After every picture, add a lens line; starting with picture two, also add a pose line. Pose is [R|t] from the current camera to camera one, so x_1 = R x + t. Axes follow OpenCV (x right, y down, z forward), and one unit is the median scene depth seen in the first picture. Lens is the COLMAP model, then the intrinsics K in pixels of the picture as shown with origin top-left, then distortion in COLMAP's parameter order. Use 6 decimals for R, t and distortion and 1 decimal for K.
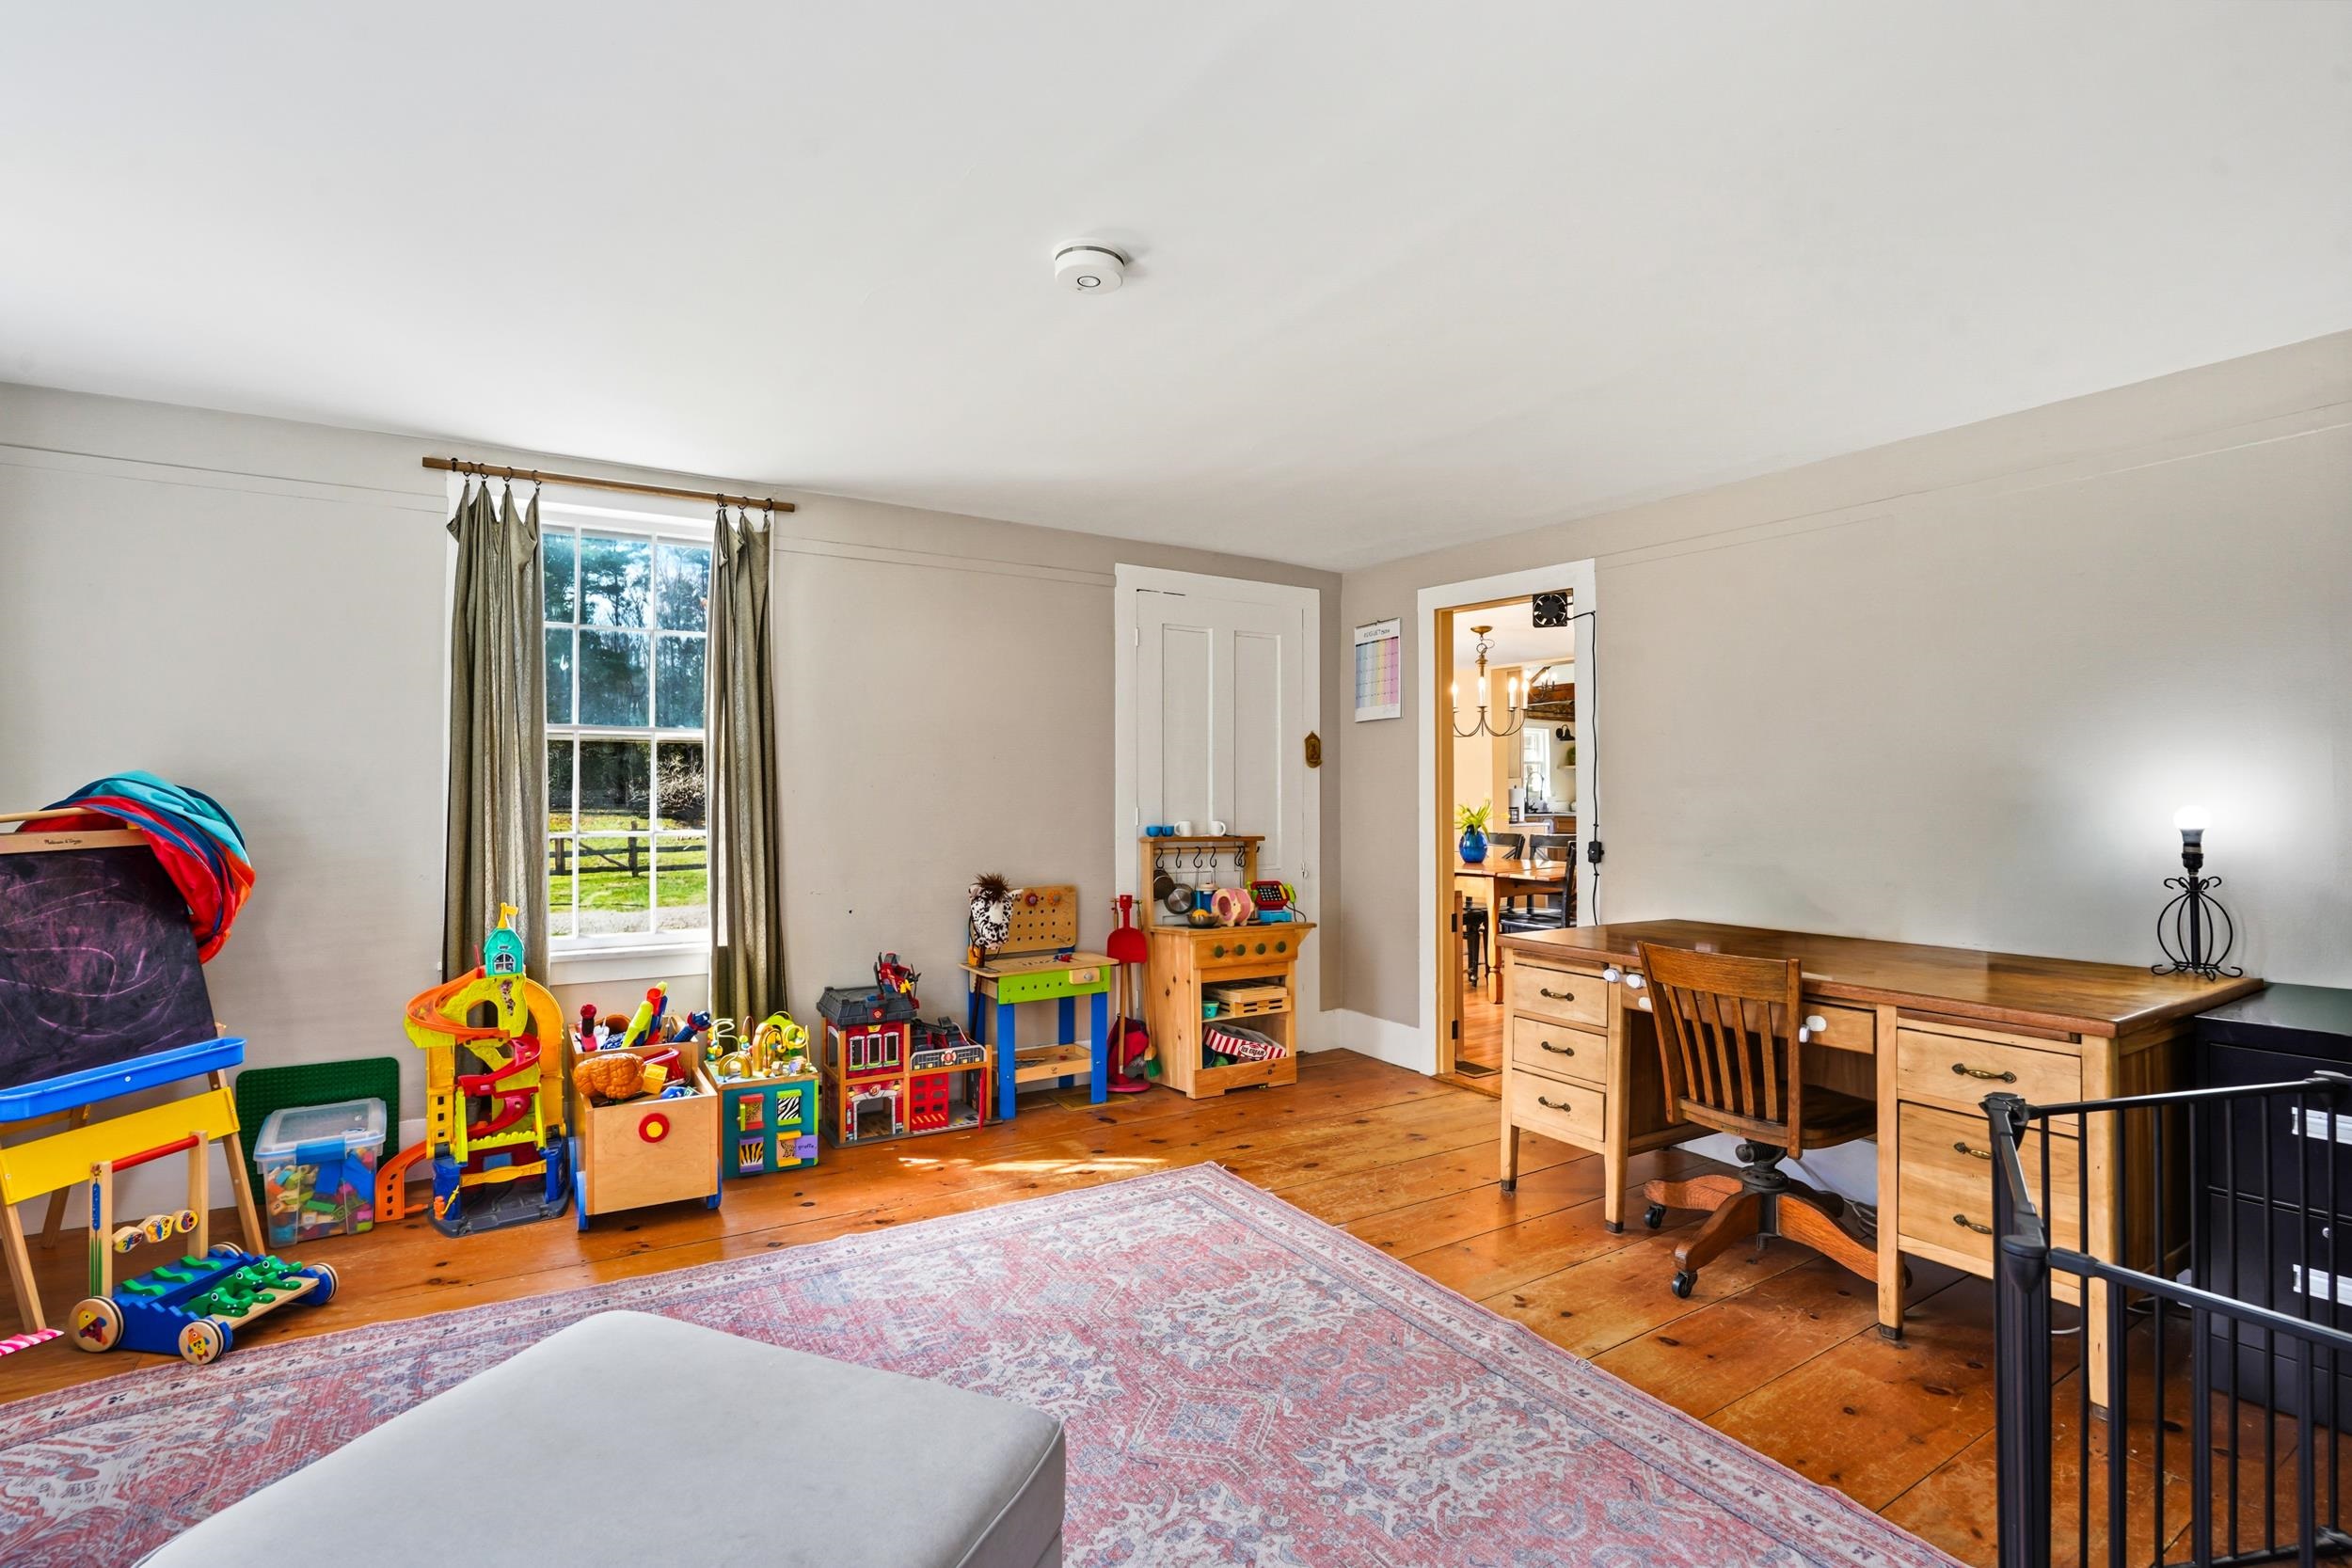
lens RADIAL K [[1102.6, 0, 1164.8], [0, 1102.6, 787.7], [0, 0, 1]] dist [-0.006677, 0.002716]
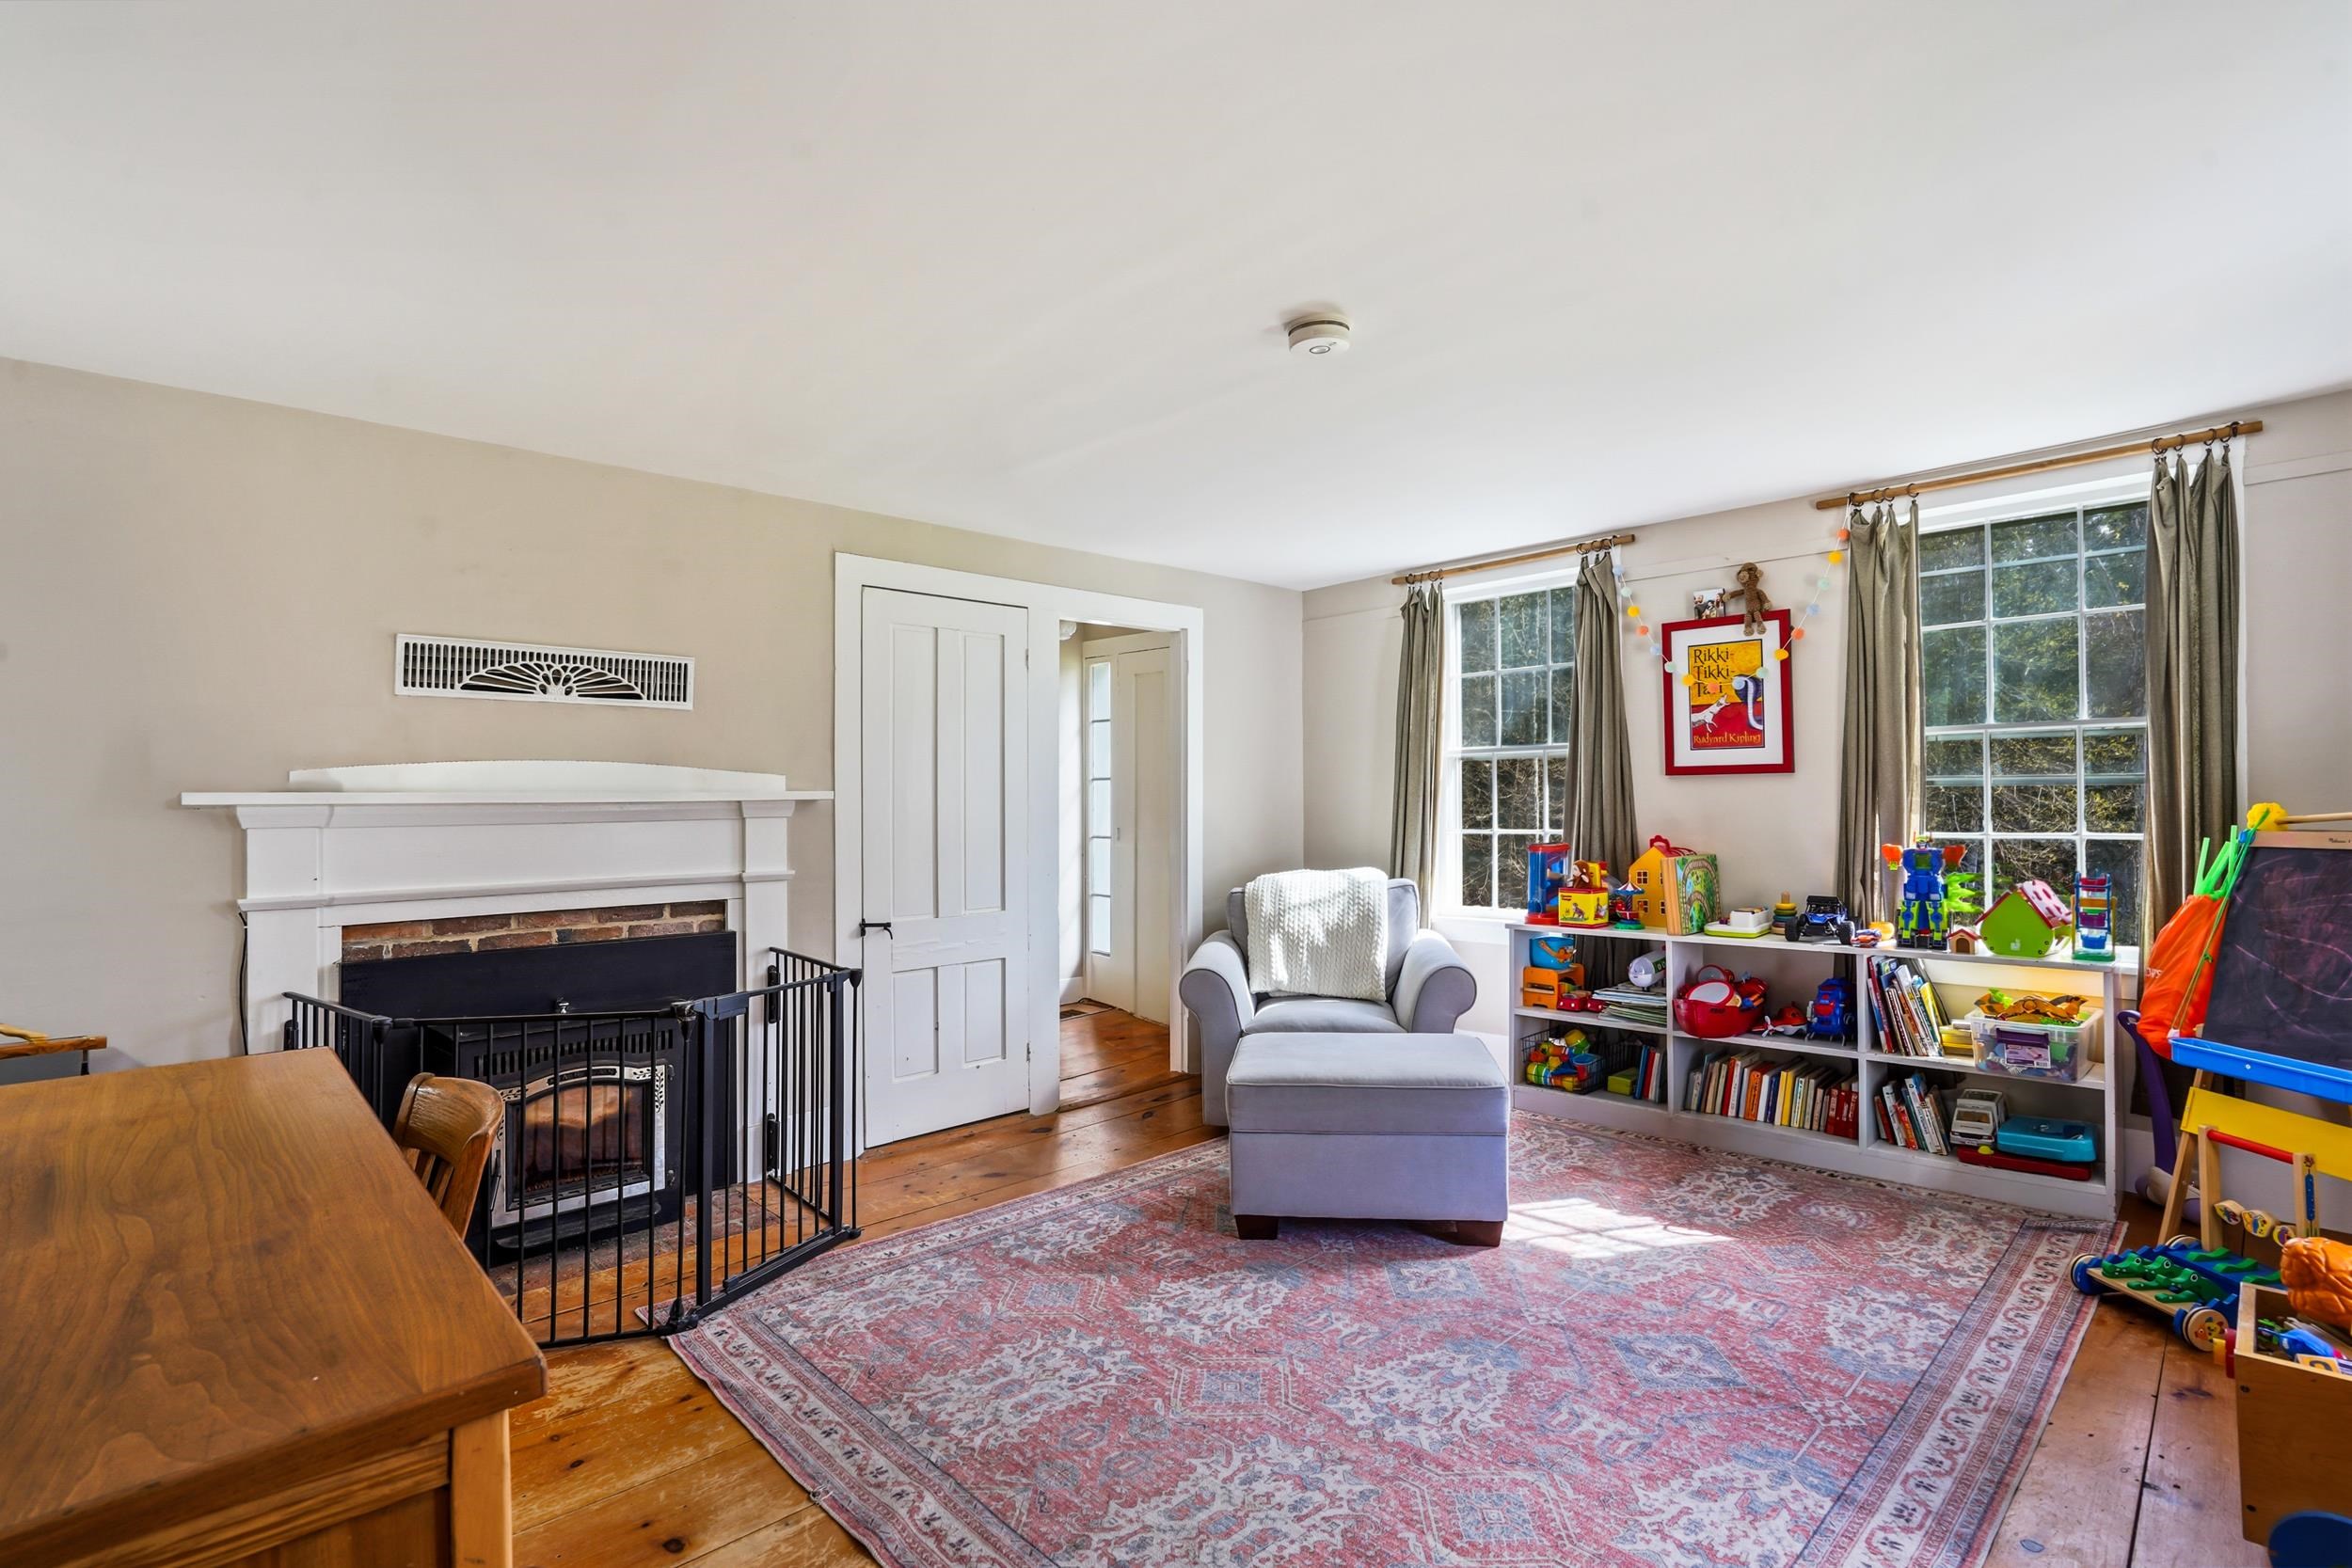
lens RADIAL K [[1102.6, 0, 1174.6], [0, 1102.6, 779.9], [0, 0, 1]] dist [-0.006677, 0.002716]
pose [[-0.974727, 0.006466, -0.223305, 0.296802], [0.008321, 0.999938, -0.007364, -0.010101], [0.223244, -0.009036, -0.974721, 1.845309]]
